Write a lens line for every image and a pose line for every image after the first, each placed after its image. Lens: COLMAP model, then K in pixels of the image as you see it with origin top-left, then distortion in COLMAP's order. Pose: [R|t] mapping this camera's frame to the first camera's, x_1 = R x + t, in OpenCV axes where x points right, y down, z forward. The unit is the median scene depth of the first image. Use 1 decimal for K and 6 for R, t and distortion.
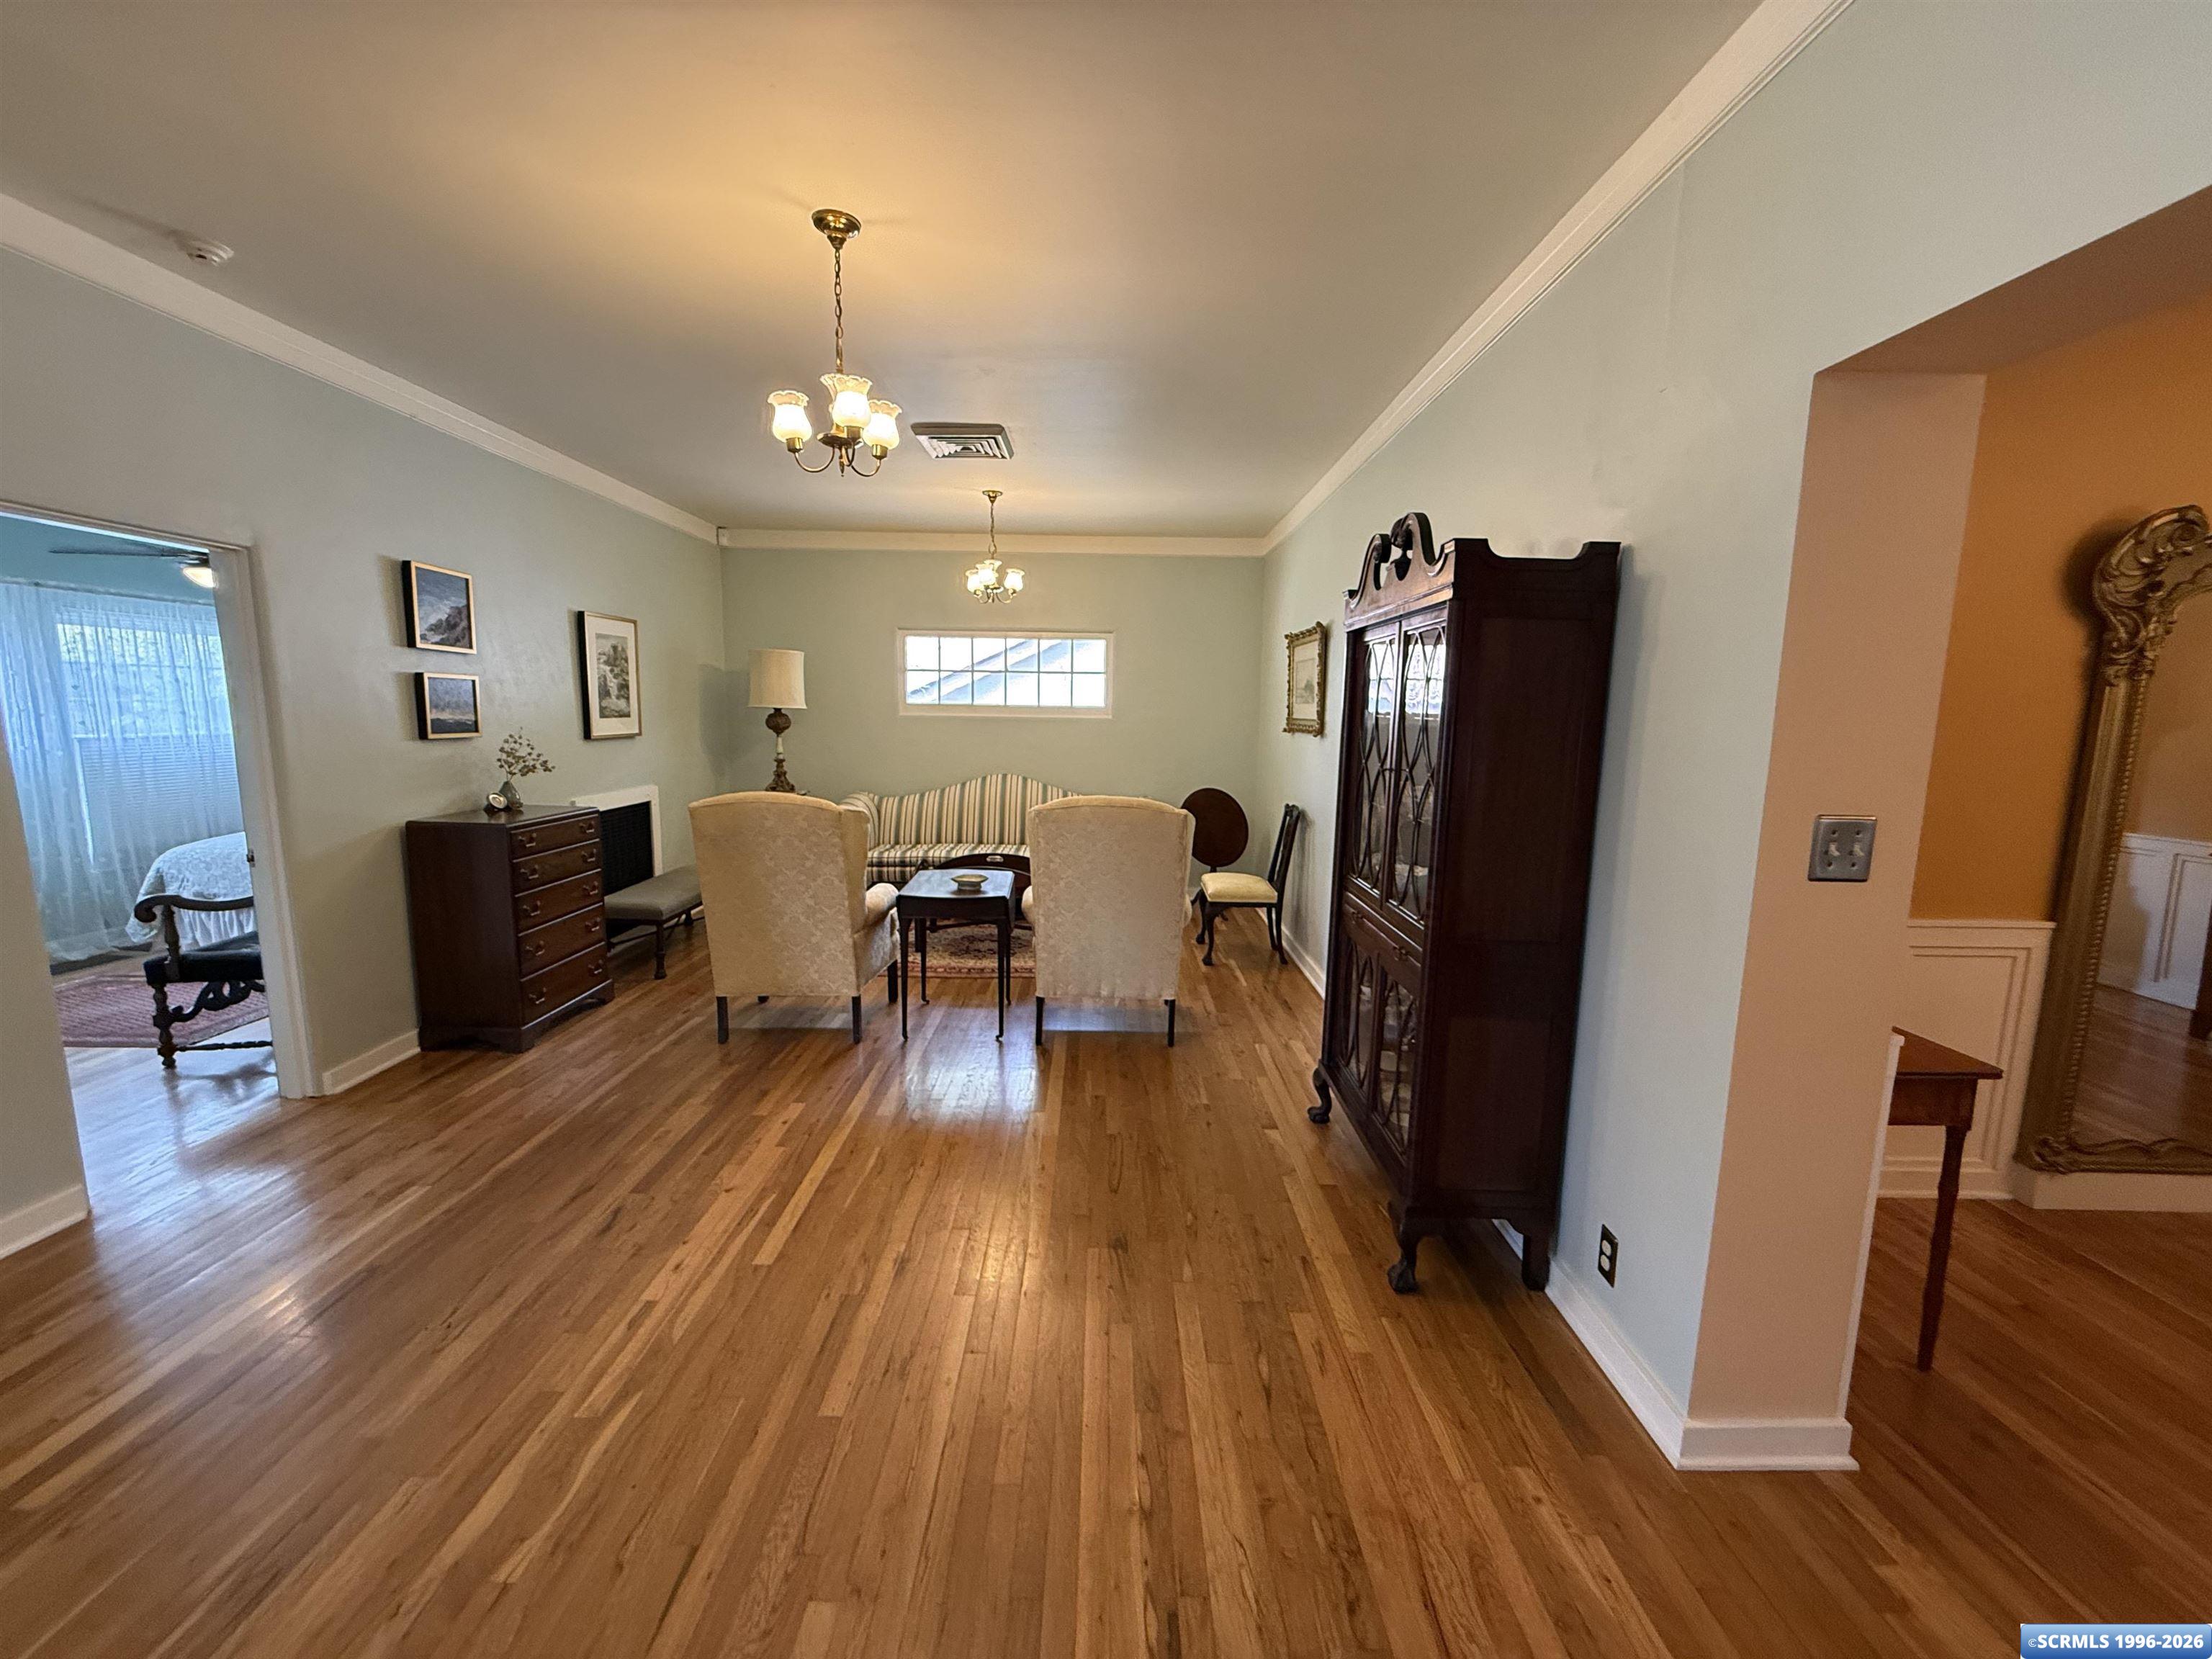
lens RADIAL K [[885.5, 0, 1111.0], [0, 885.5, 838.5], [0, 0, 1]] dist [-0.000992, 0.000234]
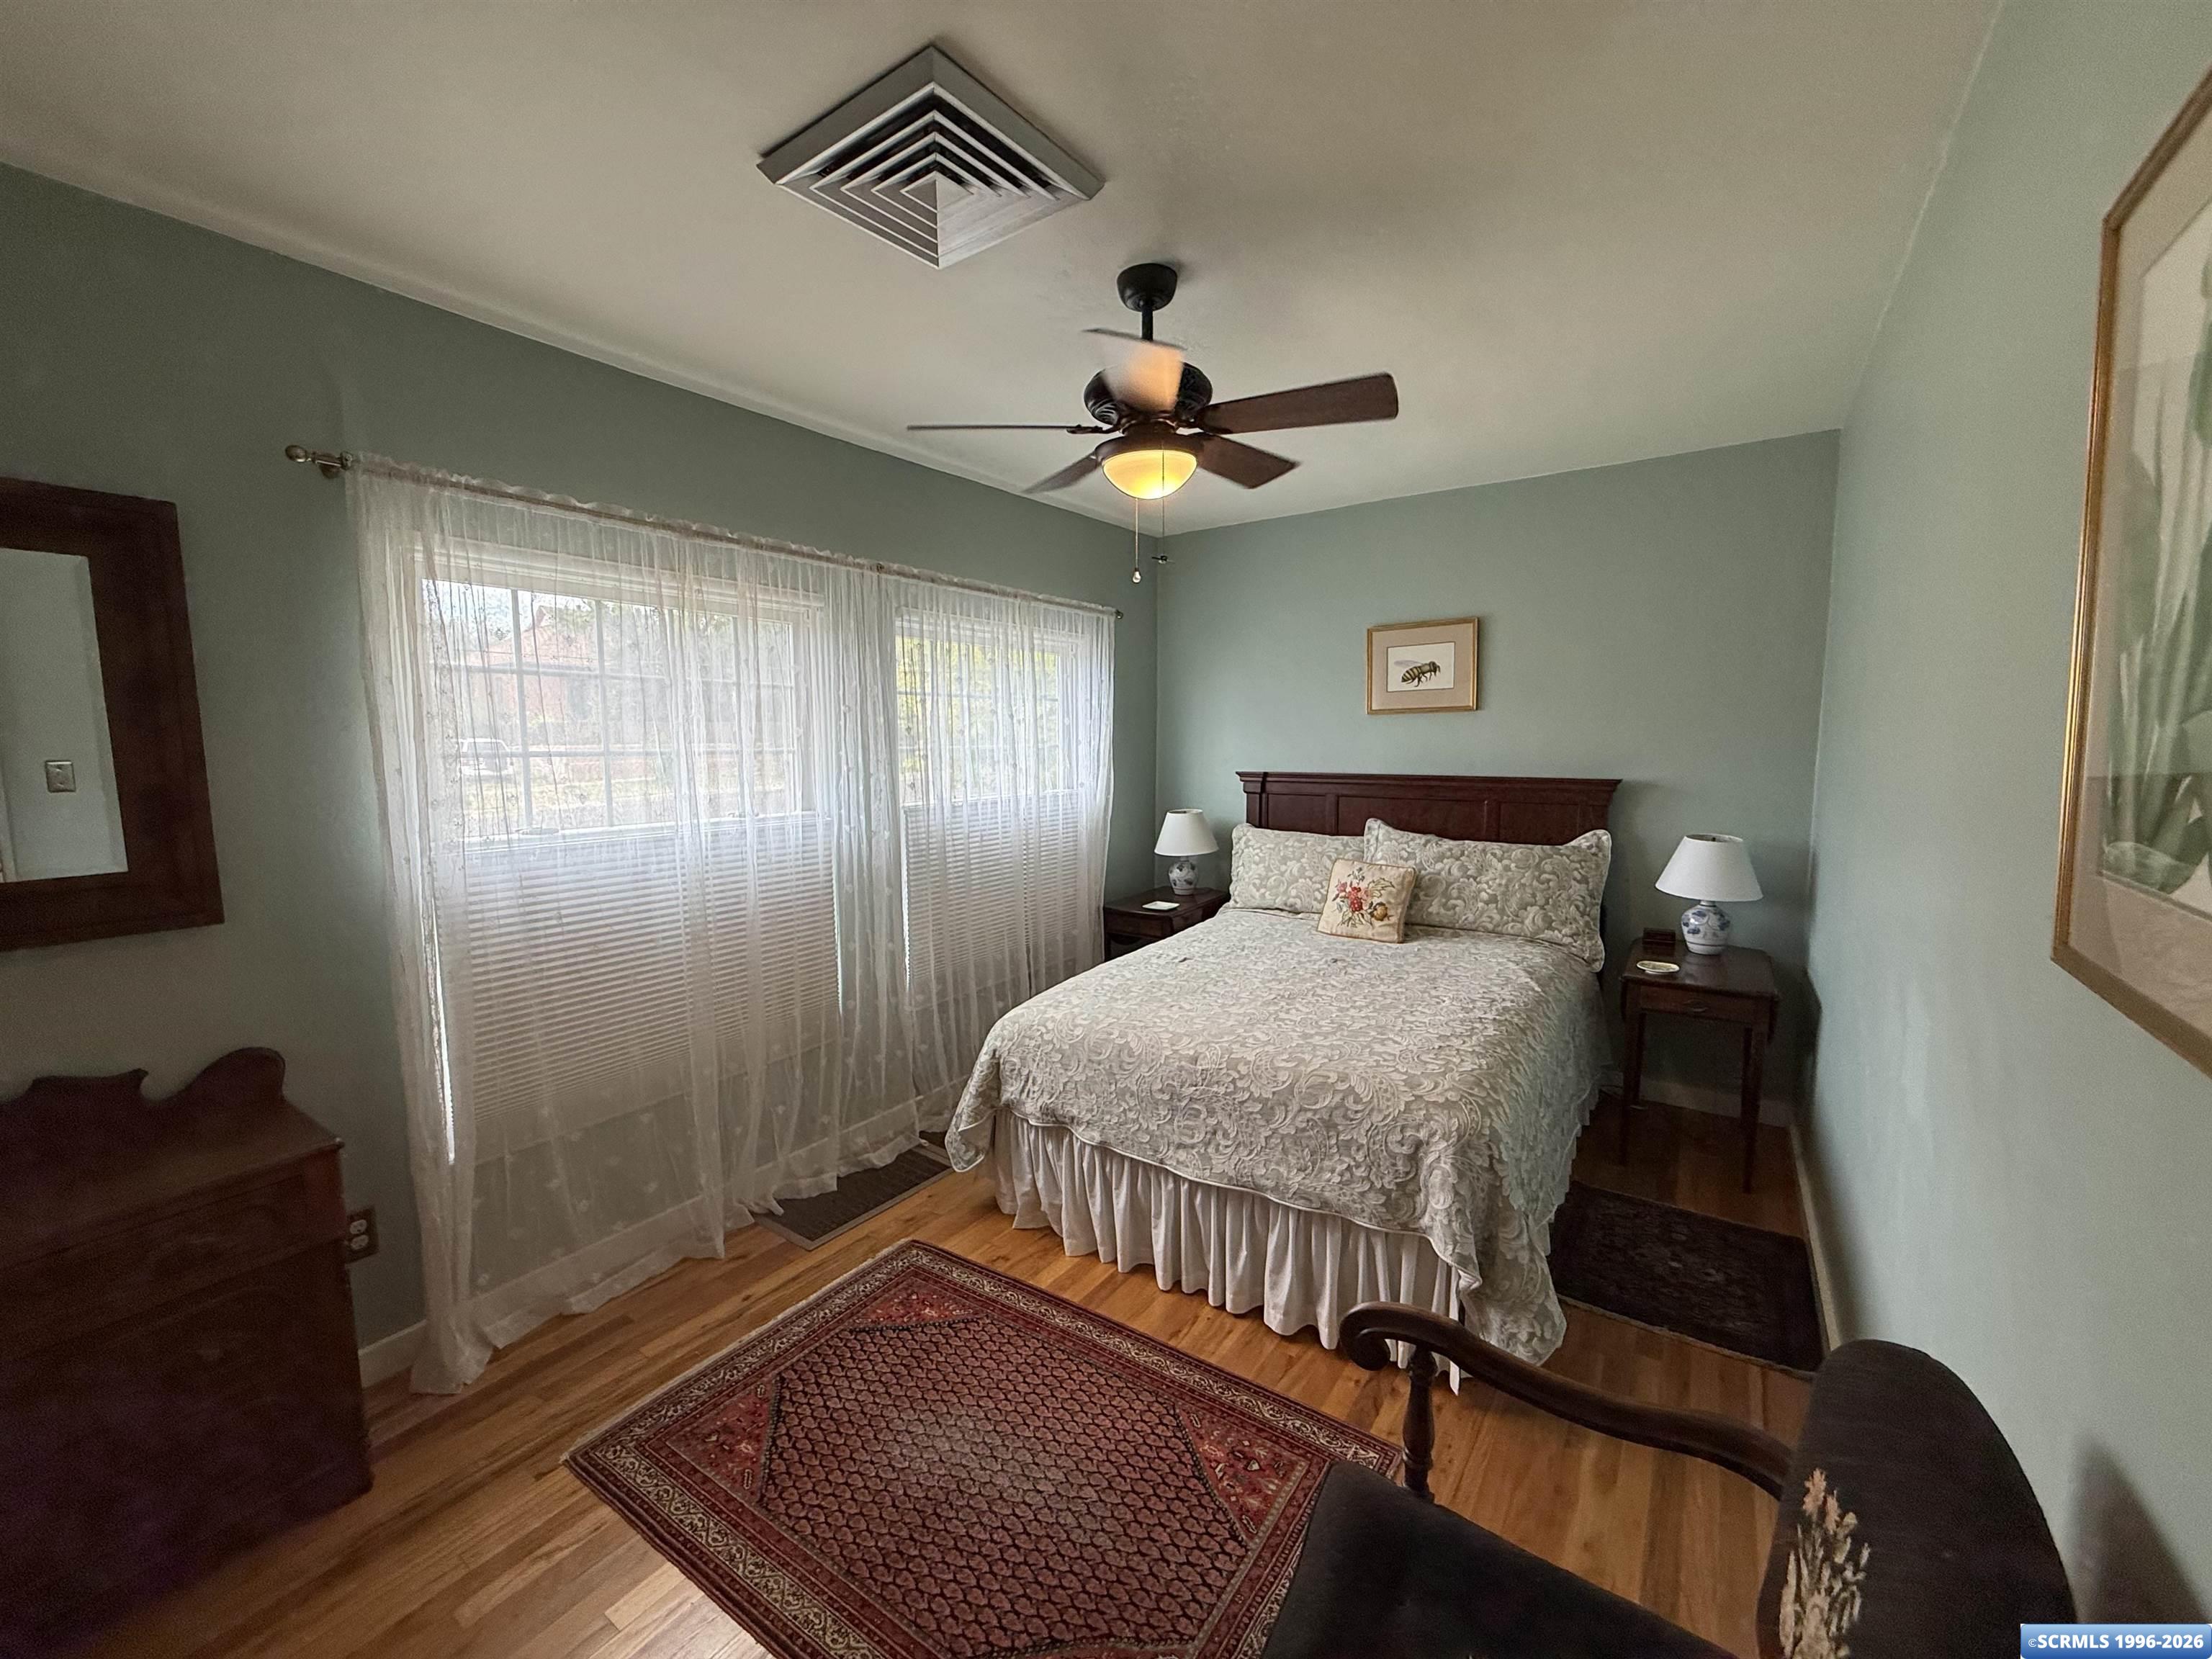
lens RADIAL K [[885.5, 0, 1110.4], [0, 885.5, 816.5], [0, 0, 1]] dist [-0.000992, 0.000234]
pose [[0.819852, 0.019688, -0.572237, -0.933458], [-0.053622, 0.997656, -0.042500, -0.121761], [0.570059, 0.065528, 0.818987, 0.767582]]
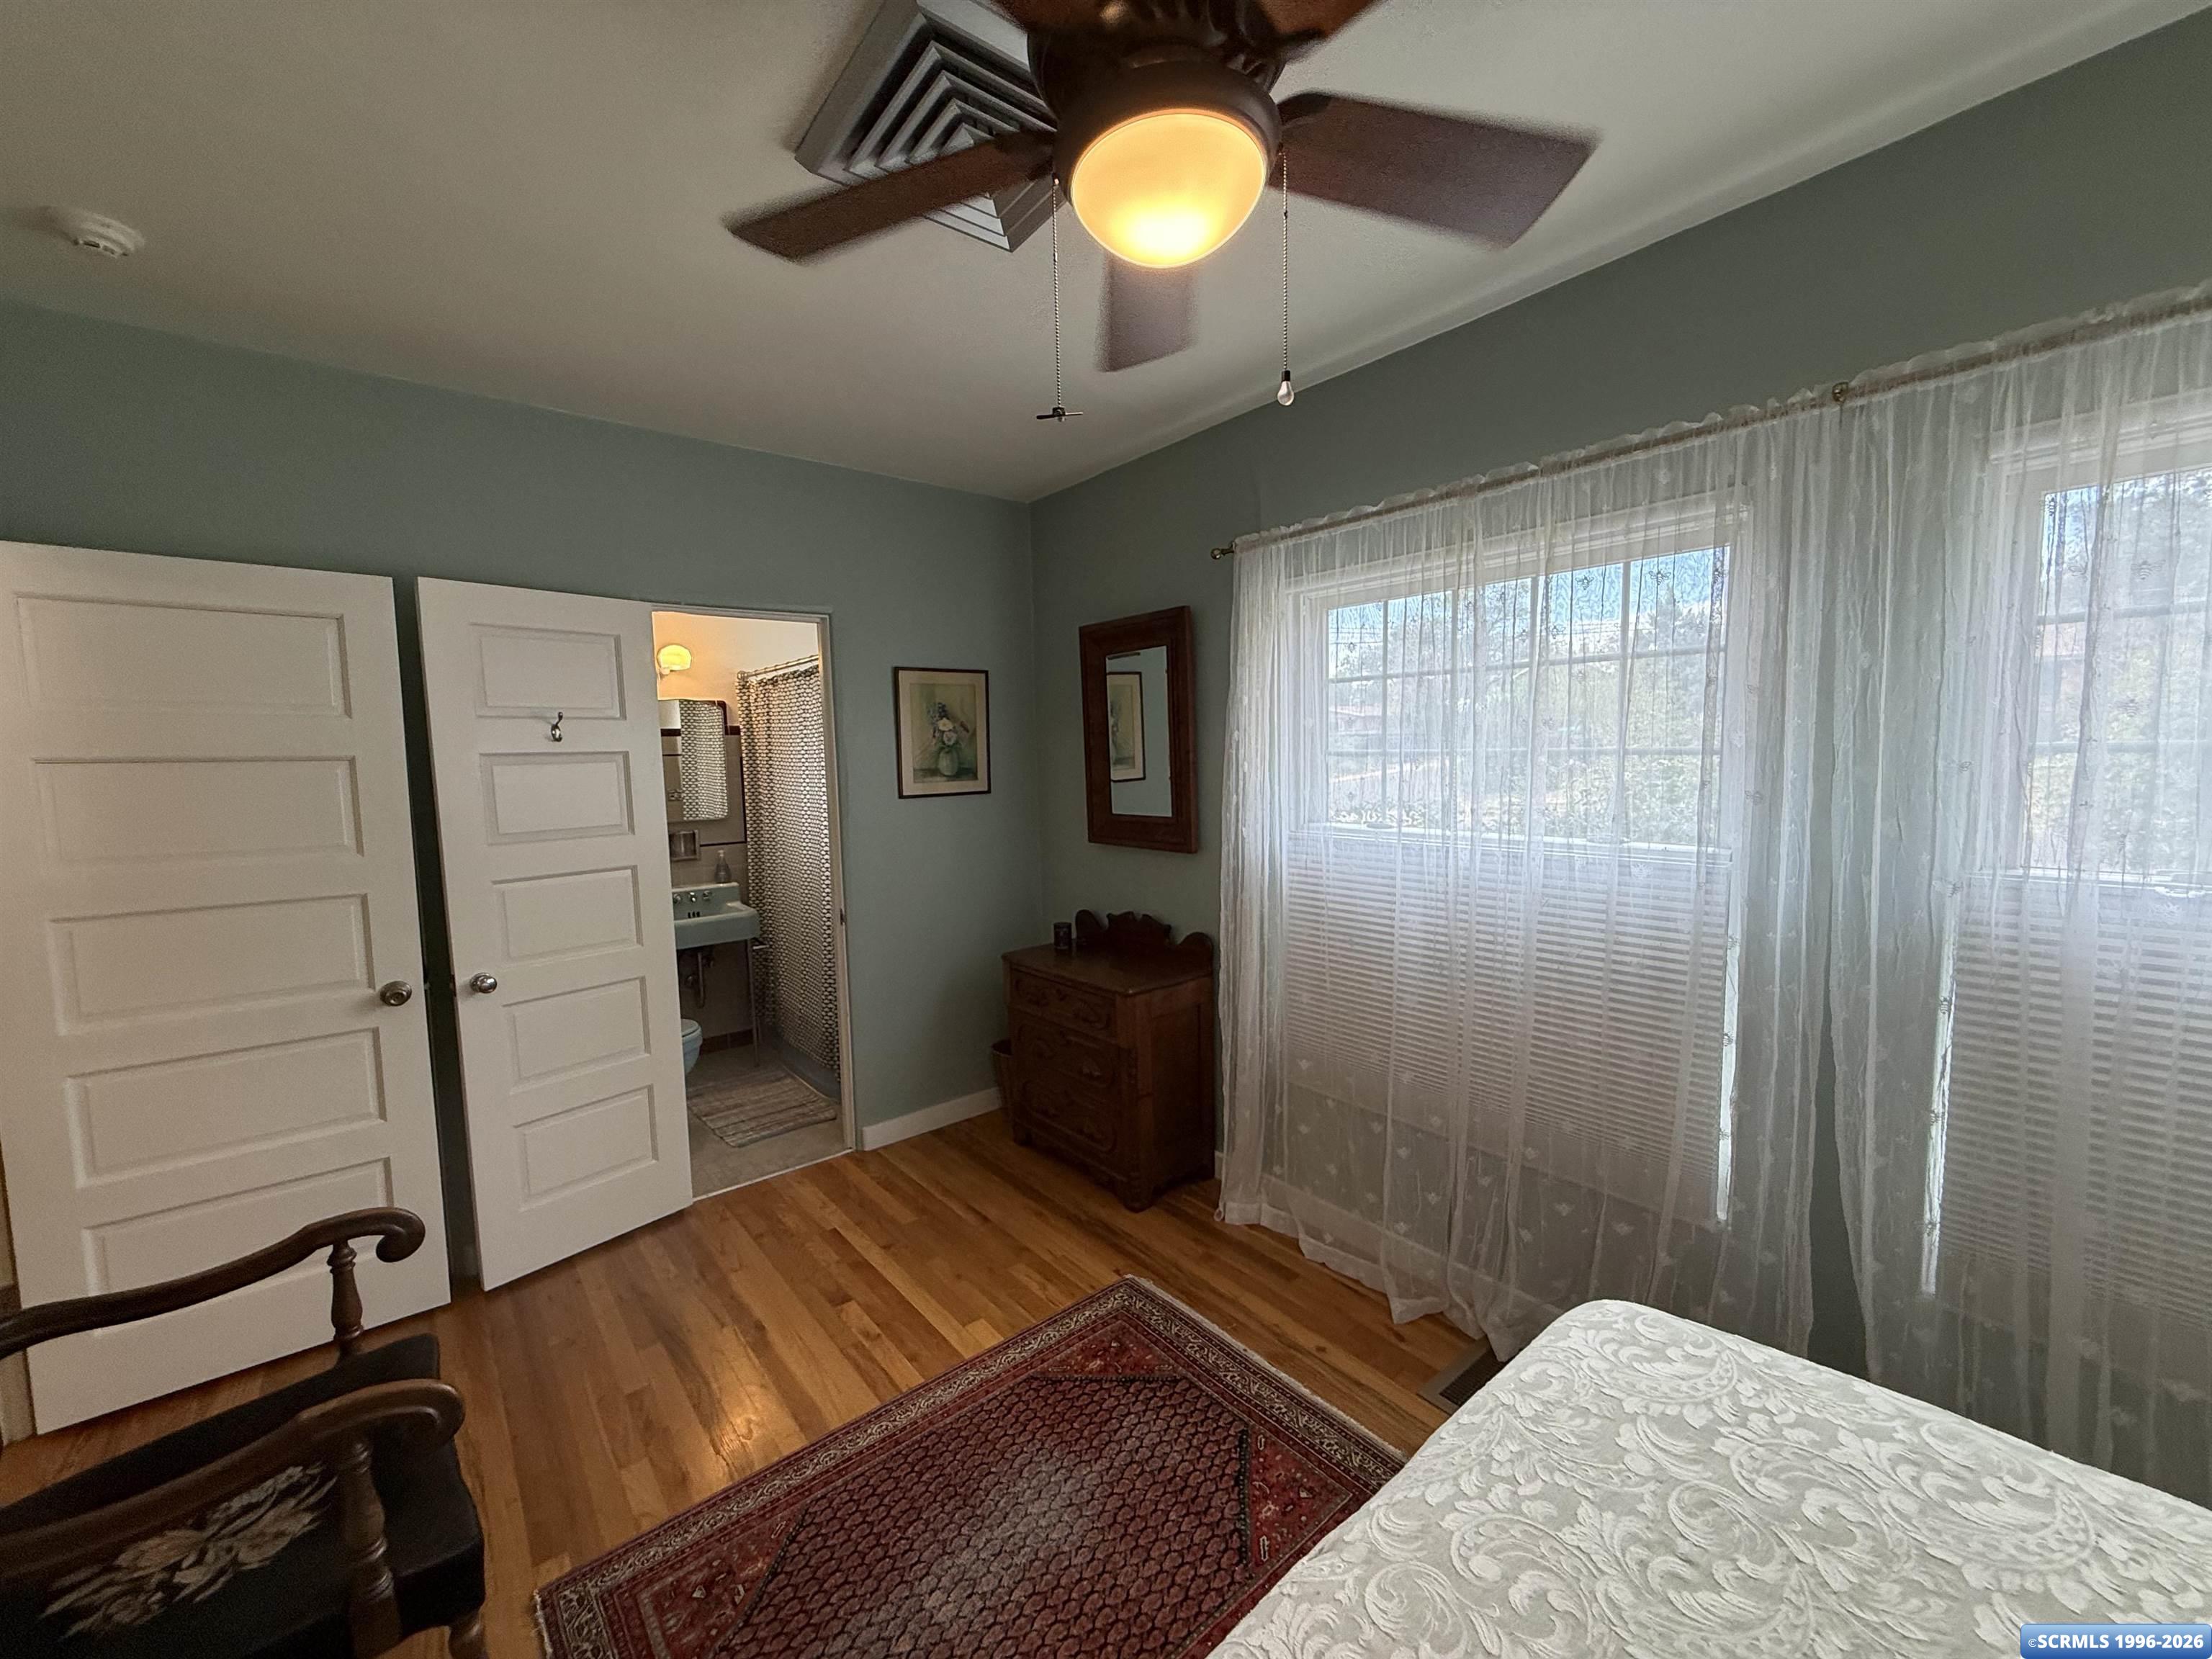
lens RADIAL K [[885.5, 0, 1101.6], [0, 885.5, 821.0], [0, 0, 1]] dist [-0.000992, 0.000234]
pose [[-0.786141, 0.044813, -0.616420, -1.046344], [-0.083706, 0.980458, 0.178030, -0.224507], [0.612352, 0.191555, -0.767028, 1.459482]]
